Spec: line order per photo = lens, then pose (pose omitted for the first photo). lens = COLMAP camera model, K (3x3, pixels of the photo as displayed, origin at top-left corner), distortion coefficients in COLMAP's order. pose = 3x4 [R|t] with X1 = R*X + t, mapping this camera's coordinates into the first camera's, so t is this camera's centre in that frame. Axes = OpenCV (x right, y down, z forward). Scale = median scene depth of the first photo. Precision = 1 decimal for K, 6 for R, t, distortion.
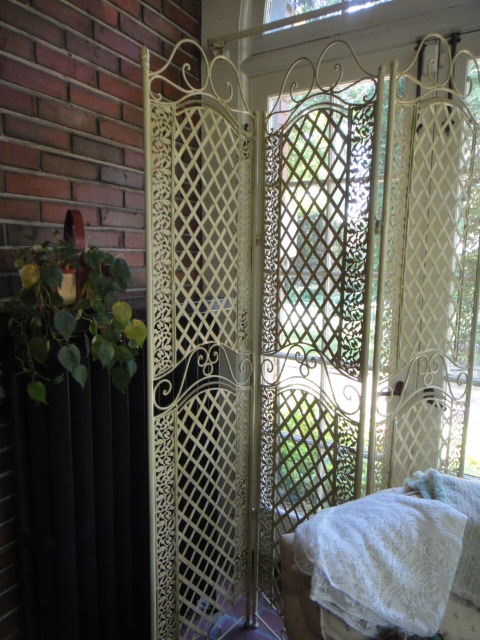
lens RADIAL K [[455.5, 0, 238.1], [0, 455.5, 322.4], [0, 0, 1]] dist [-0.001727, -0.010996]
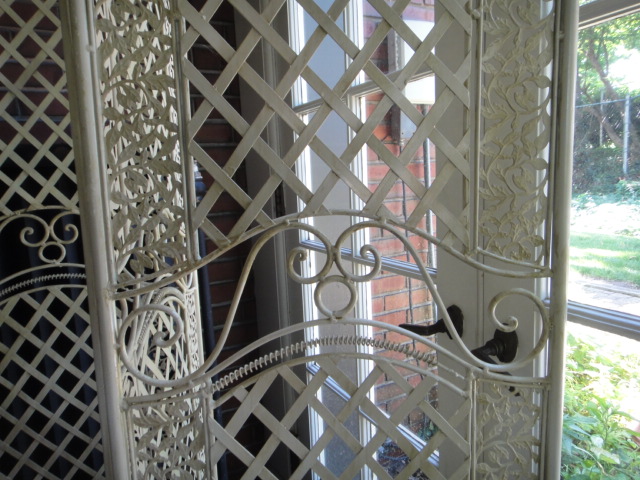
lens RADIAL K [[453.2, 0, 320.0], [0, 453.2, 240.0], [0, 0, 1]] dist [0.000003, -0.002420]
pose [[0.862808, 0.017267, -0.505236, 0.575674], [-0.010579, 0.999814, 0.016103, 0.077090], [0.505420, -0.008549, 0.862831, 0.695109]]
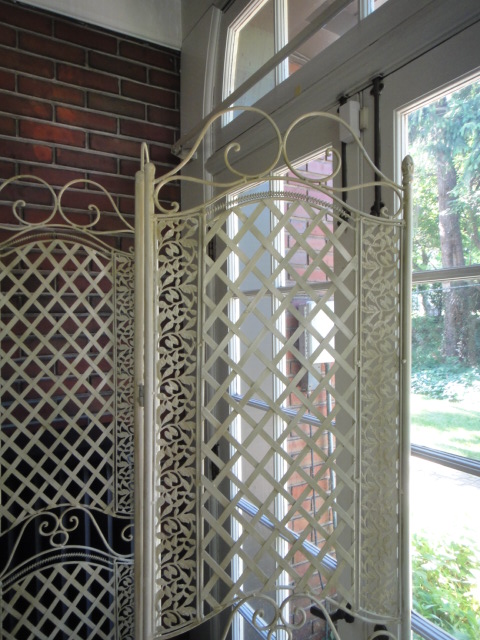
lens RADIAL K [[453.2, 0, 243.1], [0, 453.2, 318.4], [0, 0, 1]] dist [0.000003, -0.002420]
pose [[0.886458, -0.027901, -0.461968, 0.657094], [-0.034238, 0.991492, -0.125581, -0.213353], [0.461541, 0.127139, 0.877961, 0.399072]]
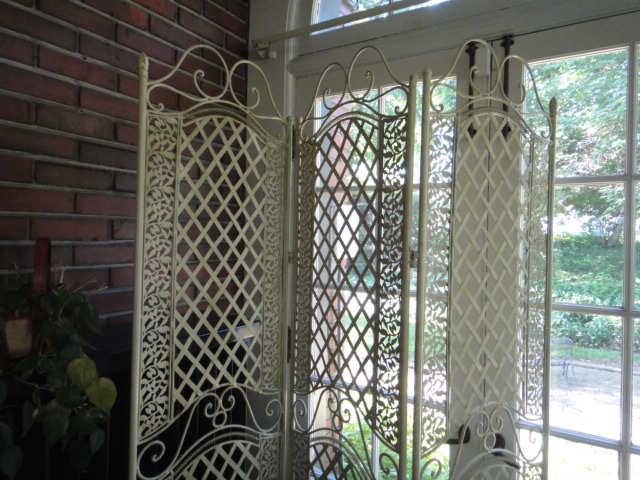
lens RADIAL K [[455.5, 0, 321.9], [0, 455.5, 232.3], [0, 0, 1]] dist [-0.001727, -0.010996]
pose [[0.999792, 0.009128, -0.018250, 0.136119], [-0.011599, 0.990048, -0.140252, -0.123096], [0.016788, 0.140435, 0.989948, 0.154437]]
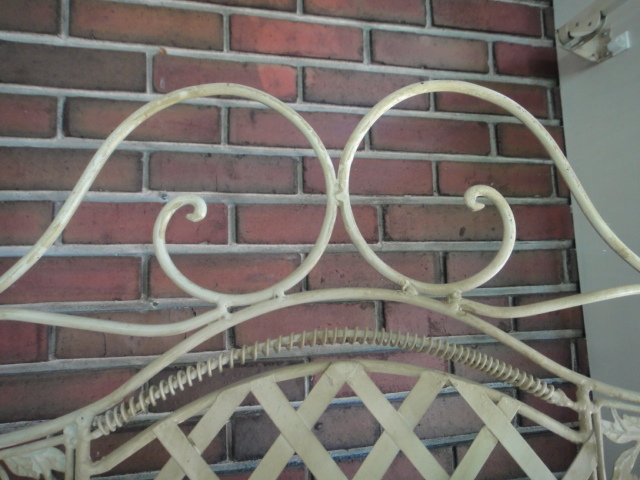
lens RADIAL K [[453.2, 0, 320.0], [0, 453.2, 240.0], [0, 0, 1]] dist [0.000003, -0.002420]
pose [[0.689635, -0.116230, -0.714769, 0.070831], [-0.055856, 0.975557, -0.212529, -0.470986], [0.722000, 0.186492, 0.666286, 0.843626]]
